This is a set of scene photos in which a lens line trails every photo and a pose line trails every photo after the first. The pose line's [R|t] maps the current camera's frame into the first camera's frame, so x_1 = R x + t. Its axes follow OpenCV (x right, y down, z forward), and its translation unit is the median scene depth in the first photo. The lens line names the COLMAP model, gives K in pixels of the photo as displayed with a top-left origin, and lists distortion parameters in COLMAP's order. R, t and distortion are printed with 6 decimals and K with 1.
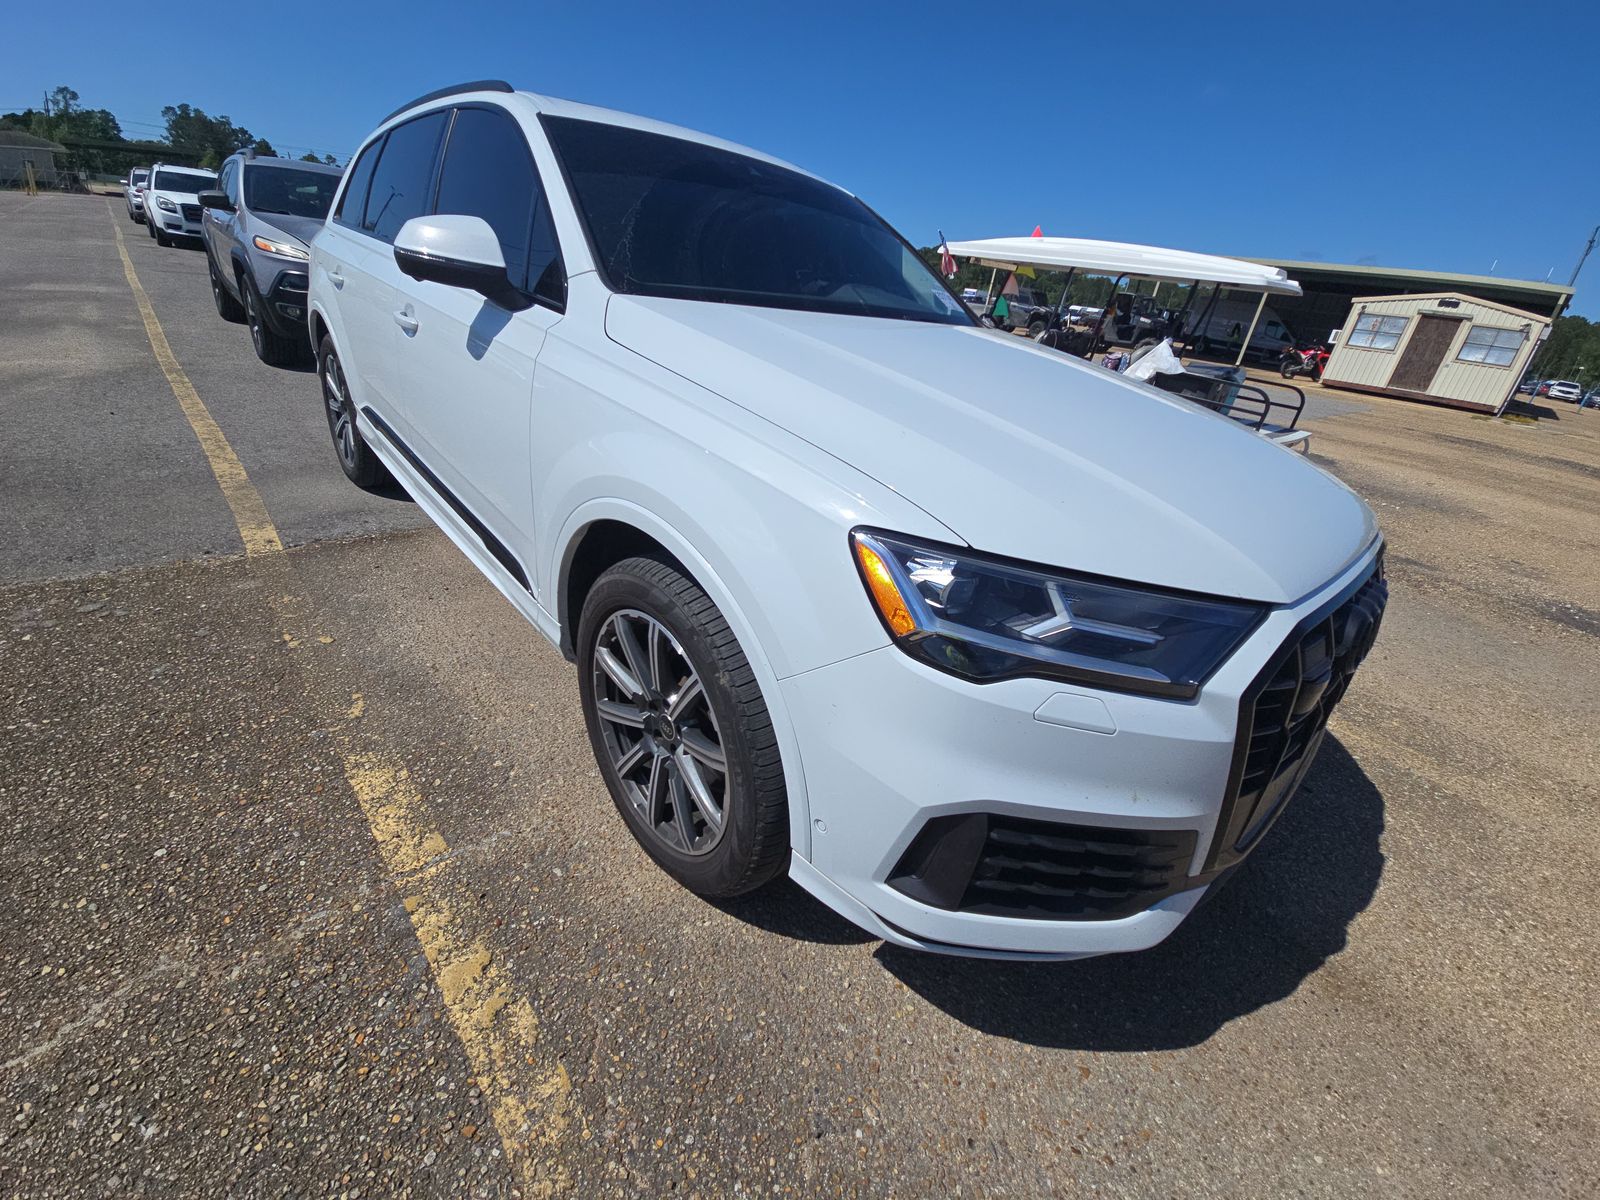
lens RADIAL K [[646.5, 0, 802.1], [0, 646.5, 597.5], [0, 0, 1]] dist [0.010355, -0.007938]
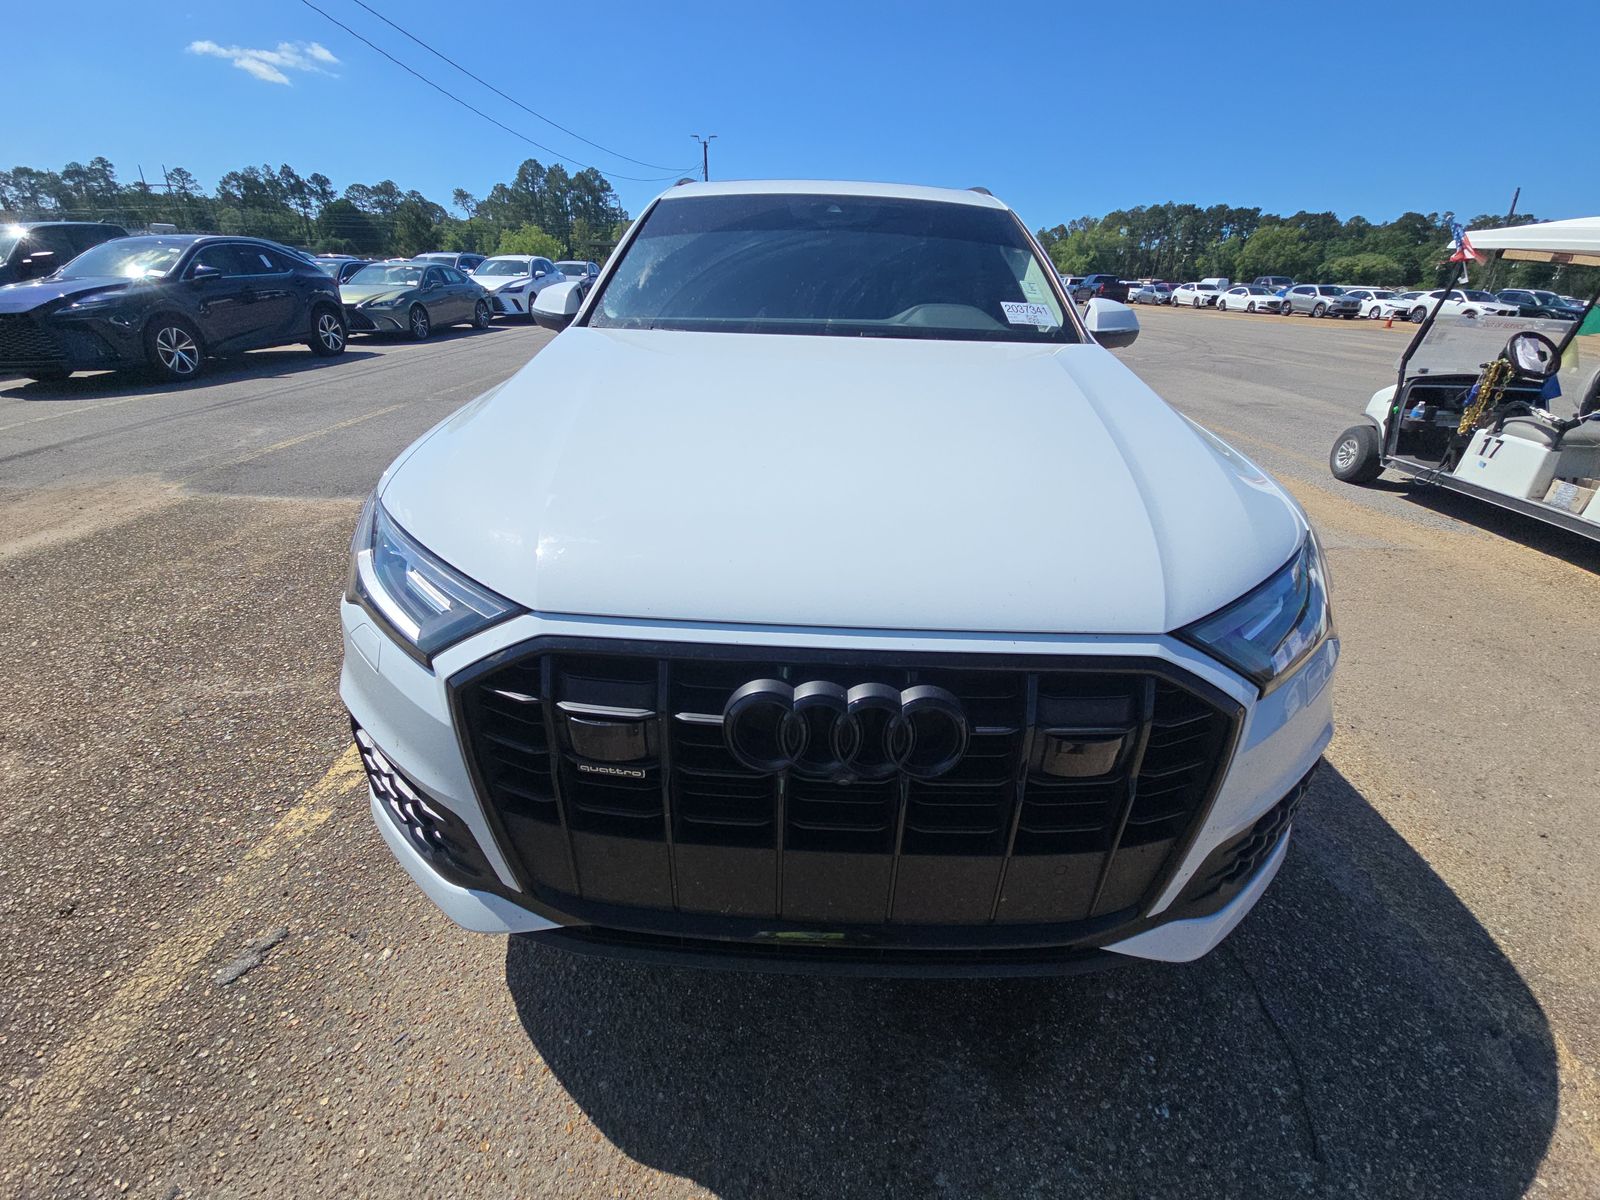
lens RADIAL K [[643.3, 0, 800.0], [0, 643.3, 600.0], [0, 0, 1]] dist [0.020339, -0.012417]
pose [[0.721943, 0.213135, -0.658310, 0.528654], [-0.250538, 0.967344, 0.038434, -0.045676], [0.645003, 0.137184, 0.751765, 0.184121]]
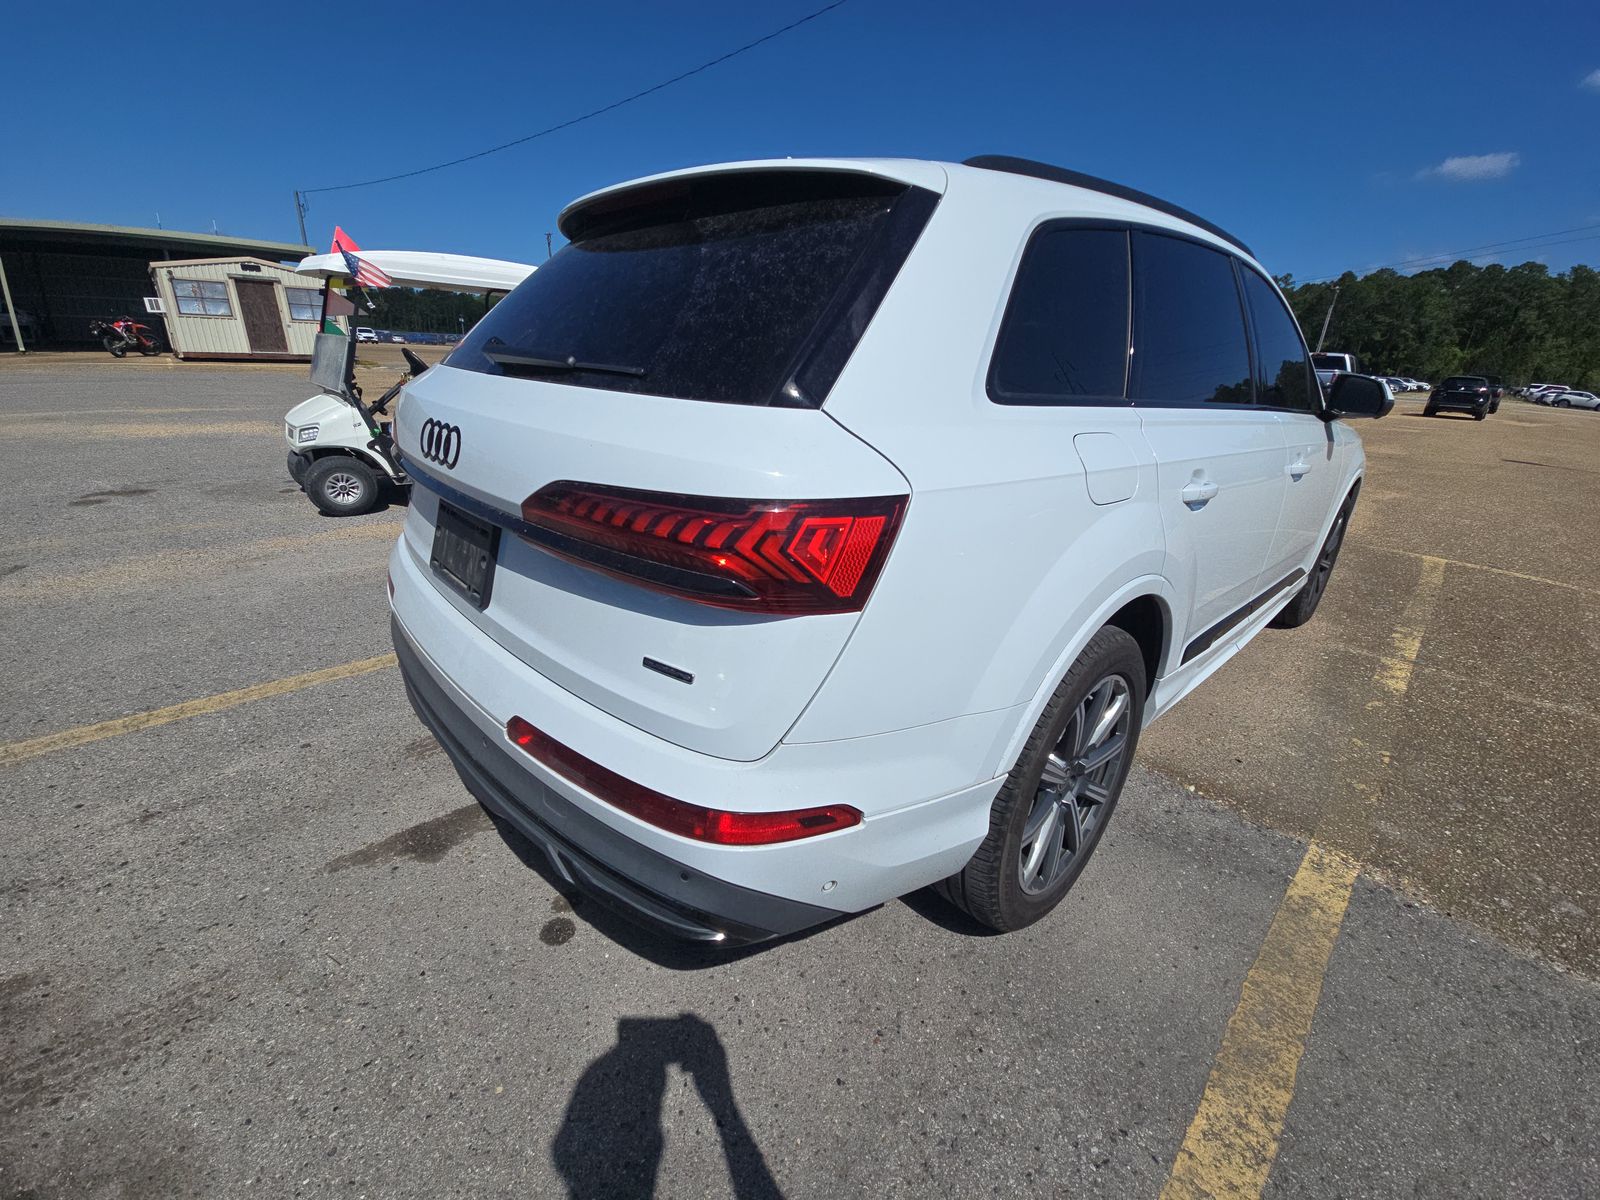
lens RADIAL K [[650.2, 0, 800.0], [0, 650.2, 600.0], [0, 0, 1]] dist [0.010611, -0.012360]
pose [[-0.017082, -0.463392, 0.885989, -1.213175], [0.391718, 0.812181, 0.432341, -0.760769], [-0.919927, 0.354443, 0.167646, 1.218211]]
